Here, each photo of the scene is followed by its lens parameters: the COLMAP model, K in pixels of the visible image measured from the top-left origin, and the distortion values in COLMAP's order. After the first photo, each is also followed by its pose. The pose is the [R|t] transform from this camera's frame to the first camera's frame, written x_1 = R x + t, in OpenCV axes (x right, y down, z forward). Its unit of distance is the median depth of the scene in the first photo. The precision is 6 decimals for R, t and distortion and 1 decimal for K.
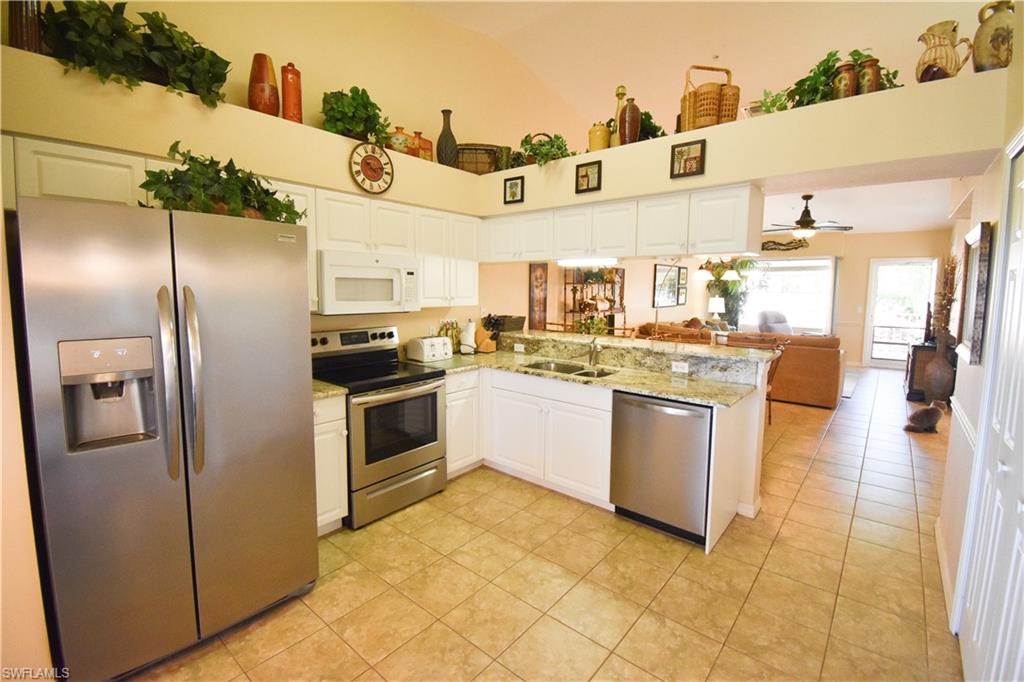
lens RADIAL K [[456.1, 0, 502.2], [0, 456.1, 338.6], [0, 0, 1]] dist [-0.003813, -0.011043]
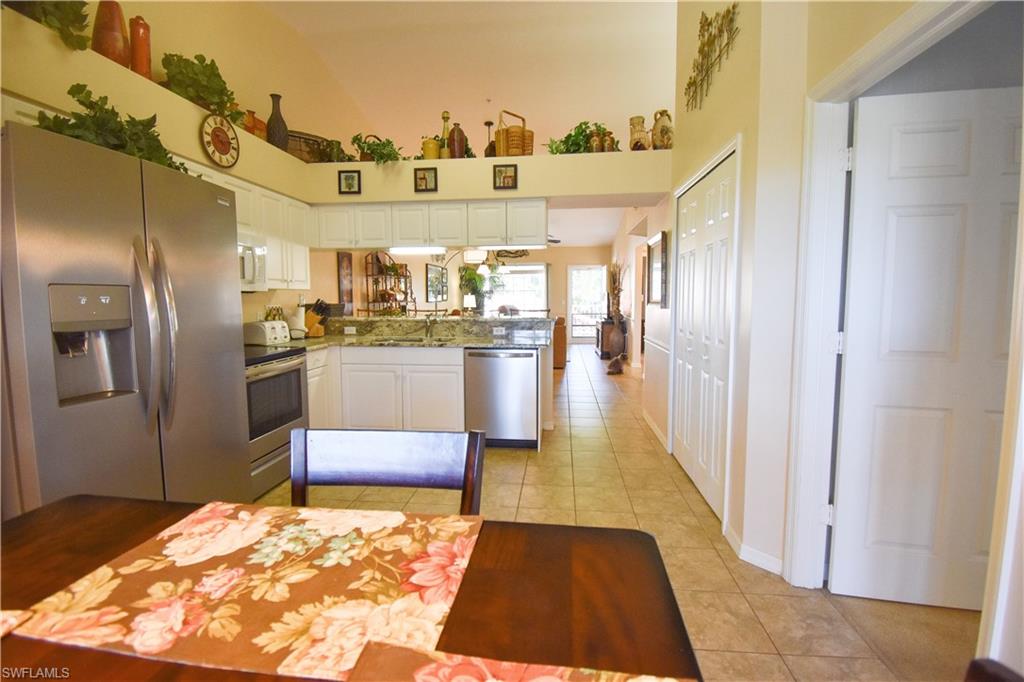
lens RADIAL K [[456.1, 0, 516.9], [0, 456.1, 341.0], [0, 0, 1]] dist [-0.003813, -0.011043]
pose [[0.819608, -0.064728, 0.569257, -0.328490], [0.072072, 0.997353, 0.009636, 0.082143], [-0.568374, 0.033130, 0.822103, -0.129244]]
